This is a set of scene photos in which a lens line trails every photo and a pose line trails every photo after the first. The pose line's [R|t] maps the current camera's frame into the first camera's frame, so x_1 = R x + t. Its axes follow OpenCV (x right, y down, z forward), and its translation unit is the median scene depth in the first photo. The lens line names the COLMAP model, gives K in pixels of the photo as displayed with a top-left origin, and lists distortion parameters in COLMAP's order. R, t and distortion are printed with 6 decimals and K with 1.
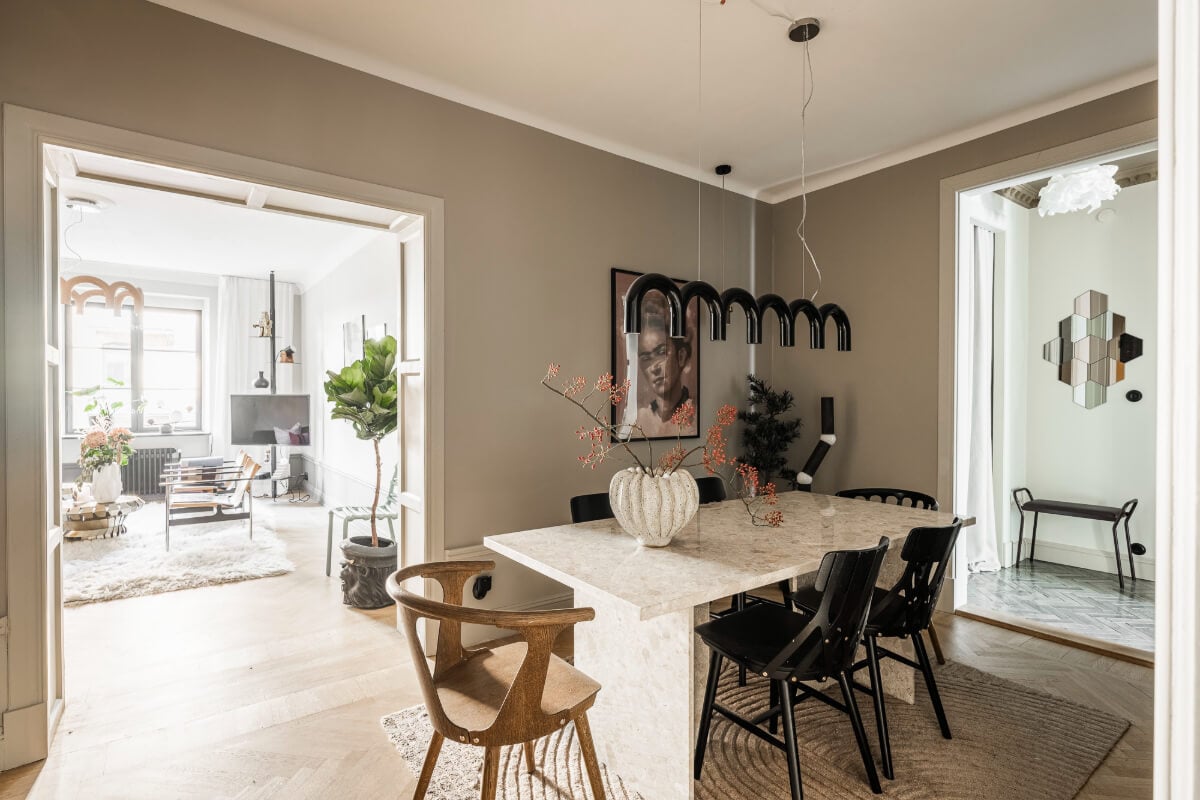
lens RADIAL K [[588.3, 0, 606.2], [0, 588.3, 403.5], [0, 0, 1]] dist [0.002013, 0.000359]
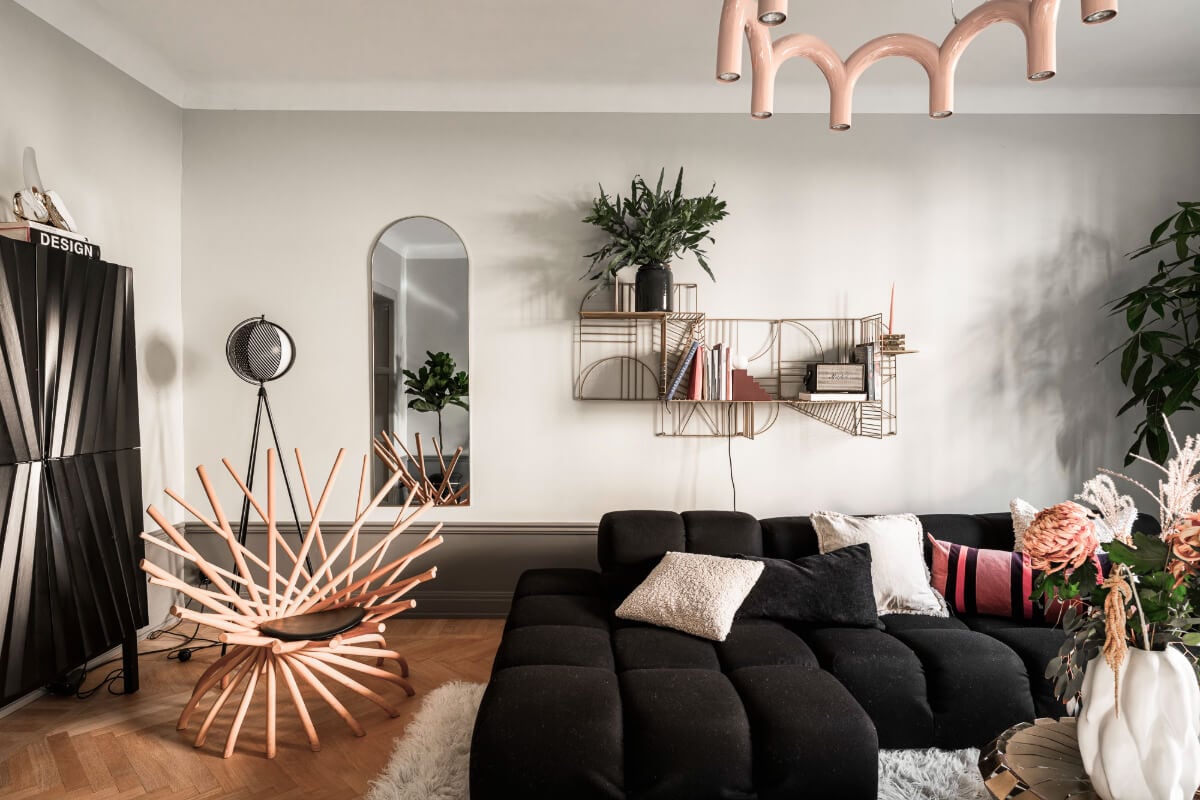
lens RADIAL K [[674.7, 0, 600.0], [0, 674.7, 397.5], [0, 0, 1]] dist [-0.002169, -0.000610]
pose [[-0.596010, 0.003209, -0.802970, -0.353586], [-0.006771, 0.999936, 0.009022, -0.001622], [0.802948, 0.010814, -0.595951, 0.709928]]
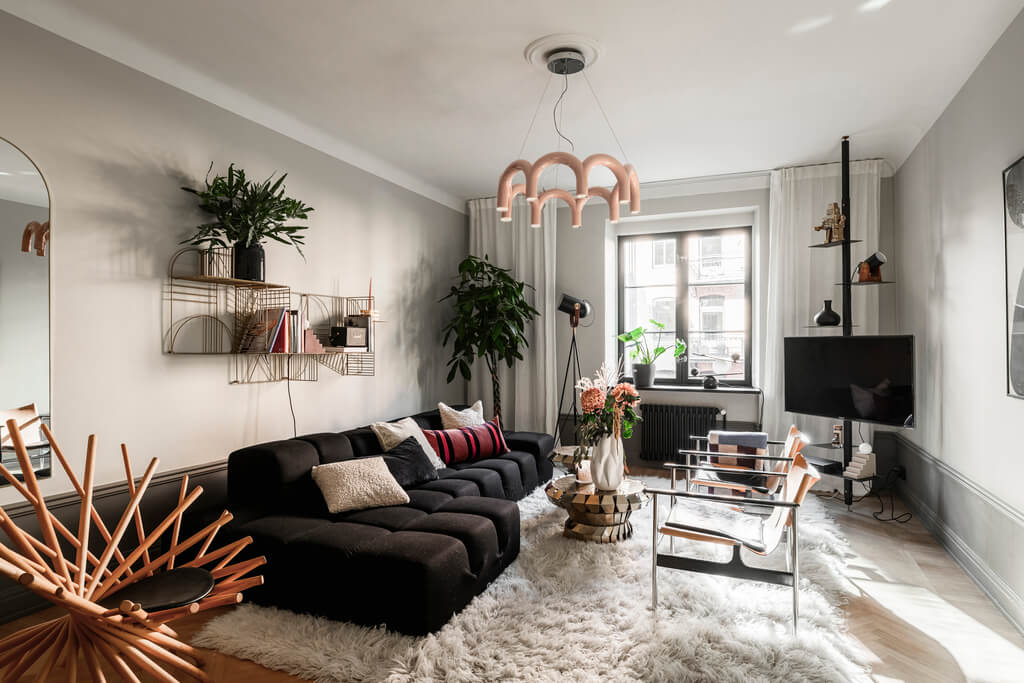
lens RADIAL K [[571.2, 0, 510.4], [0, 571.2, 343.8], [0, 0, 1]] dist [0.000152, -0.000021]
pose [[0.490986, -0.001822, -0.871166, -0.220418], [-0.004843, 0.999977, -0.004821, -0.002887], [0.871154, 0.006586, 0.490966, 0.404810]]
